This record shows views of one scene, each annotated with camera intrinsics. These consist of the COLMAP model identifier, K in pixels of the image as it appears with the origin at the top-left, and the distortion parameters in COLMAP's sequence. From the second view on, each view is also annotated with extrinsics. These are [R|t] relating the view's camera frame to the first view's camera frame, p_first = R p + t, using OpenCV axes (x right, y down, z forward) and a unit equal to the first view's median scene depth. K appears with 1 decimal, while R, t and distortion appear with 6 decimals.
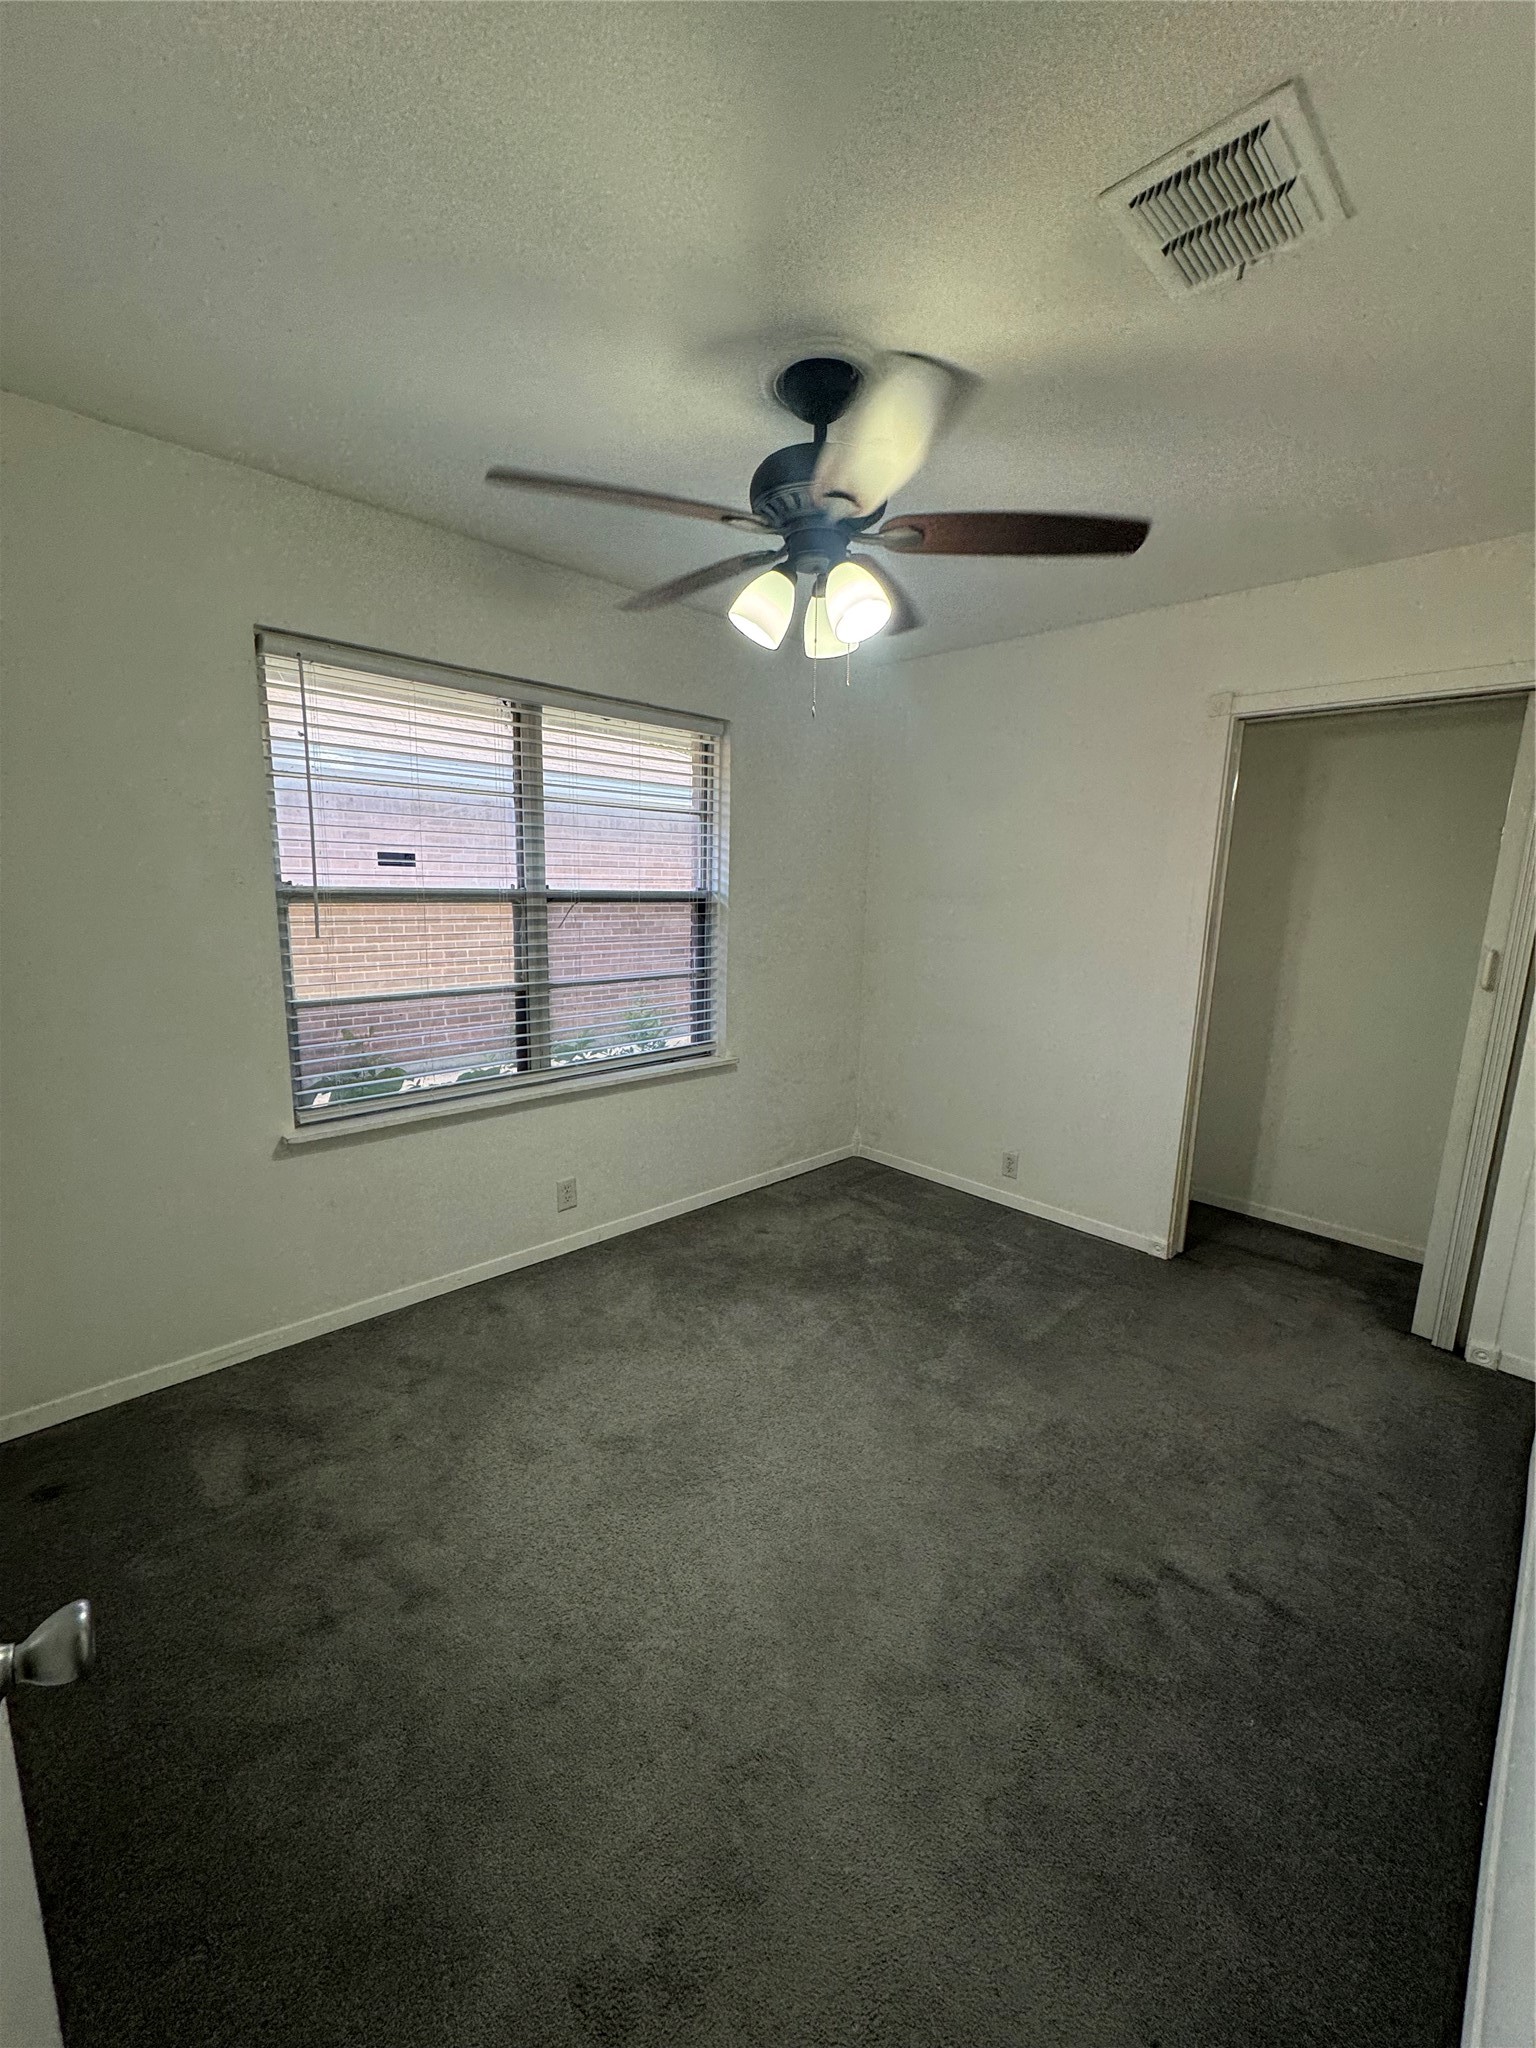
lens RADIAL K [[816.7, 0, 768.0], [0, 816.7, 1024.0], [0, 0, 1]] dist [-0.001534, -0.000031]
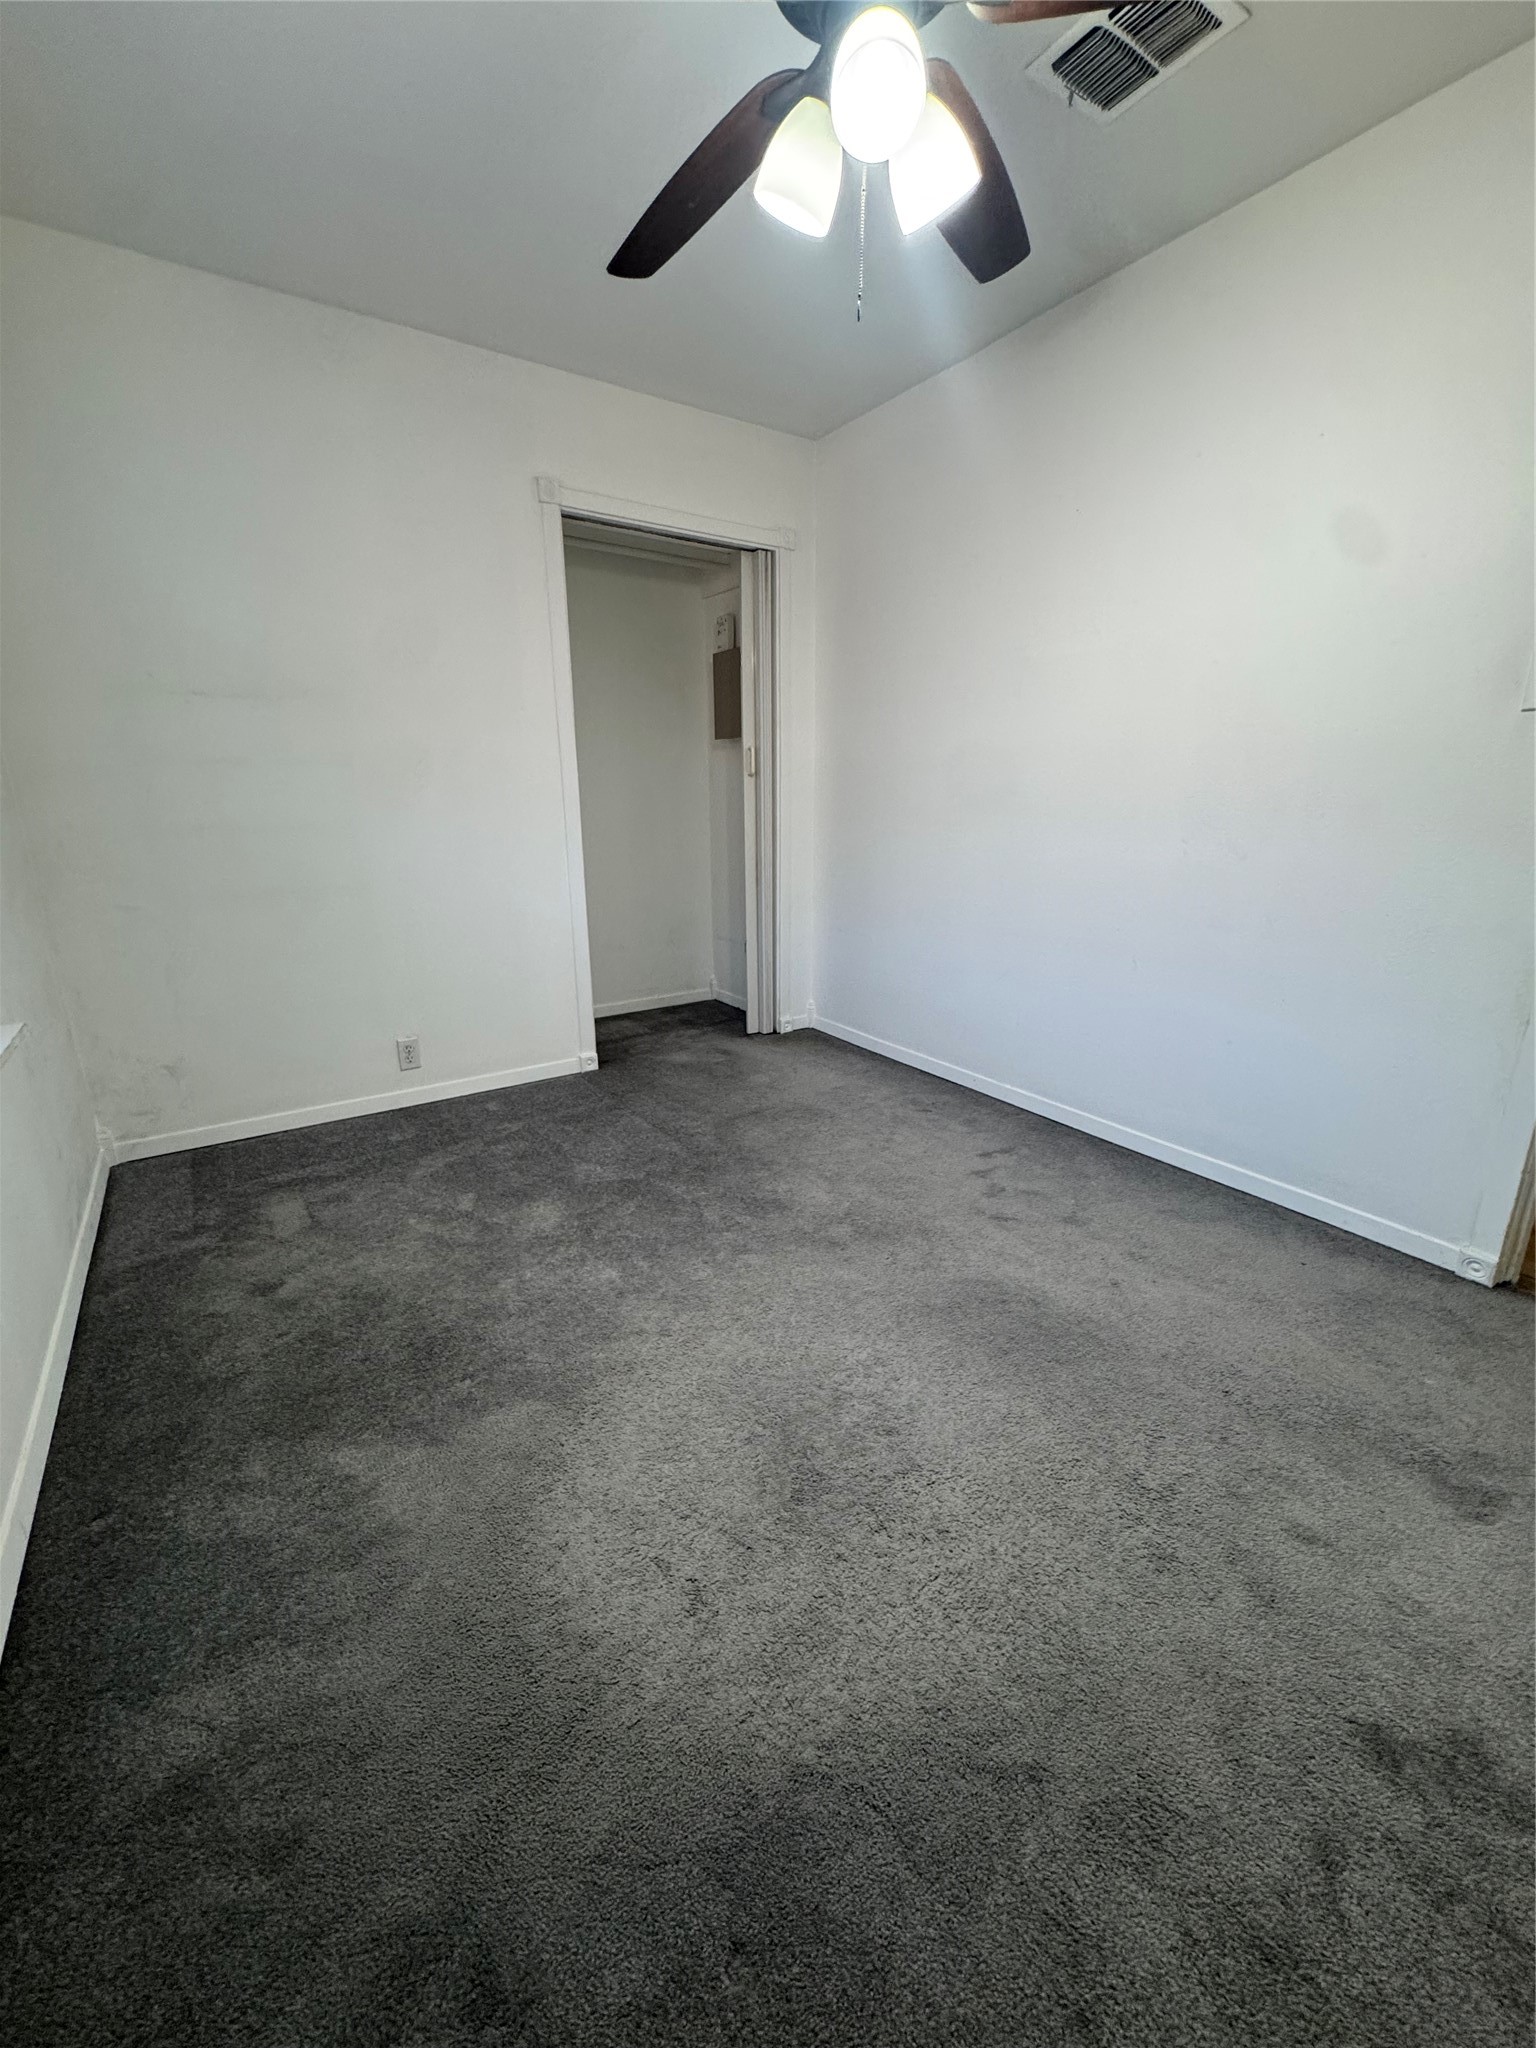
lens RADIAL K [[816.7, 0, 768.0], [0, 816.7, 1024.0], [0, 0, 1]] dist [-0.001534, -0.000031]
pose [[0.177619, -0.295901, 0.938560, -0.490295], [0.183253, 0.946988, 0.263878, -0.002380], [-0.966887, 0.125124, 0.222428, 0.613926]]
